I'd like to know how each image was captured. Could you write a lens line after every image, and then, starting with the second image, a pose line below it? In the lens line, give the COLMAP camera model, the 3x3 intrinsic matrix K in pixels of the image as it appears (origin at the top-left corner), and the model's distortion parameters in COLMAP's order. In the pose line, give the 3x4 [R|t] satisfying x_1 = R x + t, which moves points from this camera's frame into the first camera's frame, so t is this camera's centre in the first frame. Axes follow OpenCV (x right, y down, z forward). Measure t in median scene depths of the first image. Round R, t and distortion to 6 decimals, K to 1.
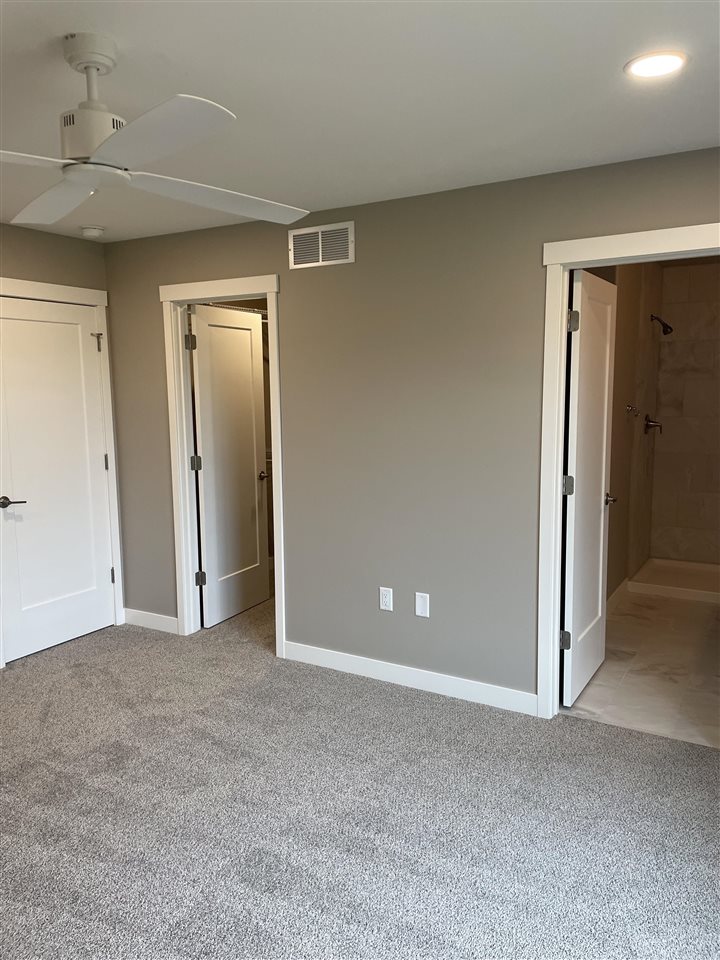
lens RADIAL K [[724.2, 0, 360.3], [0, 724.2, 479.5], [0, 0, 1]] dist [0.040918, -0.005862]
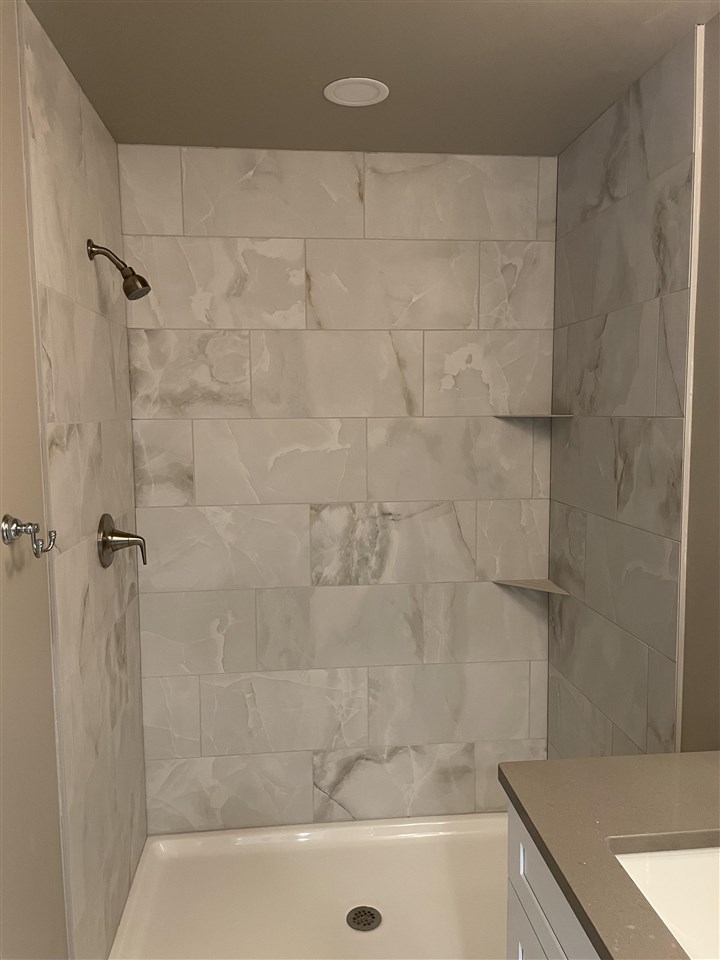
lens RADIAL K [[724.2, 0, 360.9], [0, 724.2, 481.6], [0, 0, 1]] dist [0.040918, -0.005862]
pose [[0.803768, -0.055233, 0.592373, 0.271439], [0.079741, 0.996699, -0.015264, -0.086933], [-0.589575, 0.059505, 0.805519, 0.605349]]
